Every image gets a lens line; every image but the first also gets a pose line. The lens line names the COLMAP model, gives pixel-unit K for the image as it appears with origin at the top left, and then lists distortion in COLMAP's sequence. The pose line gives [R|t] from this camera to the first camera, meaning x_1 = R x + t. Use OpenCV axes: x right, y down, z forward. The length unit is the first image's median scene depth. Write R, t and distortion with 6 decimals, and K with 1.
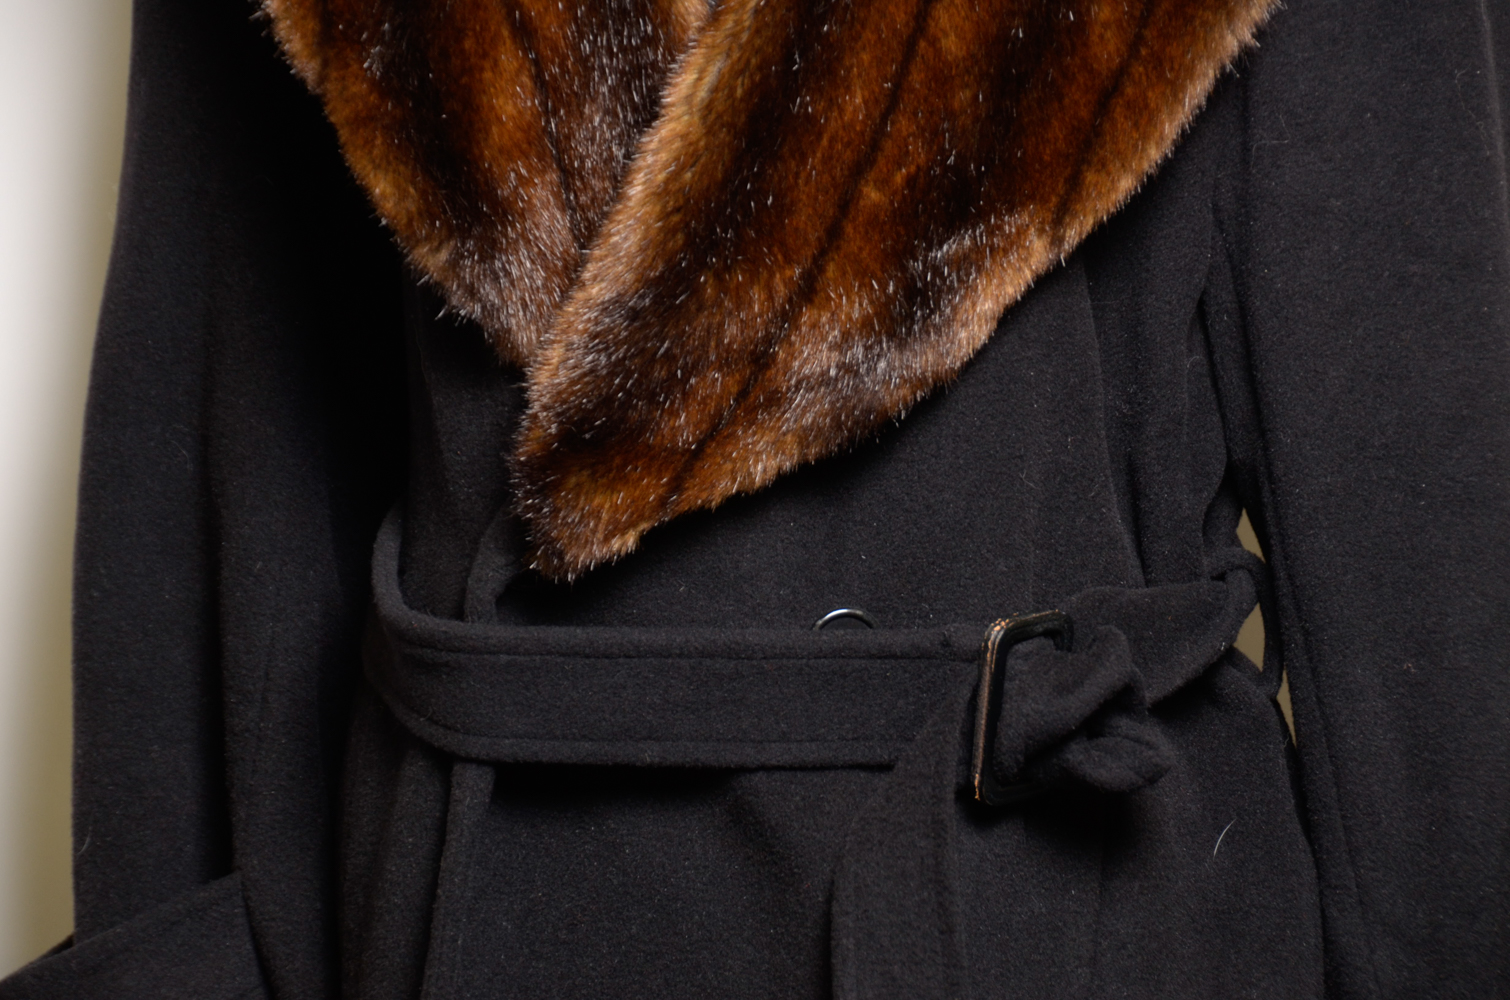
lens RADIAL K [[7846.1, 0, 755.3], [0, 7846.1, 539.0], [0, 0, 1]] dist [1.615551, 2.734285]
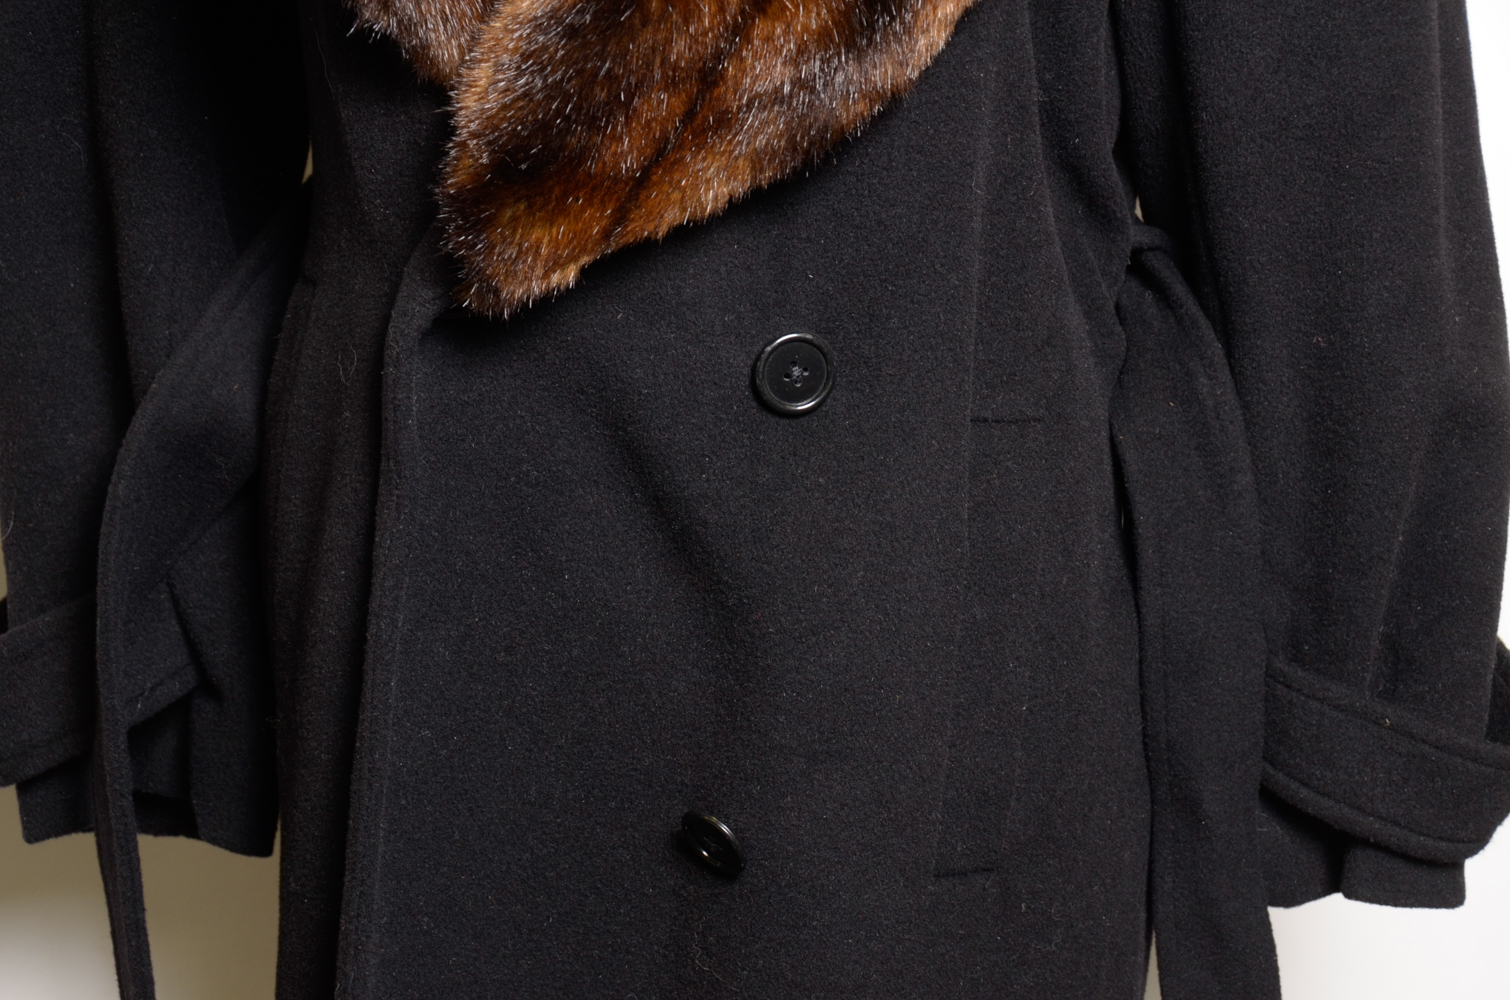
lens RADIAL K [[3386.7, 0, 754.7], [0, 3386.7, 538.2], [0, 0, 1]] dist [0.376473, -0.171626]
pose [[0.992930, -0.042722, 0.110750, -0.040450], [0.022317, 0.983537, 0.179321, -0.041160], [-0.116588, -0.175582, 0.977537, 0.598904]]
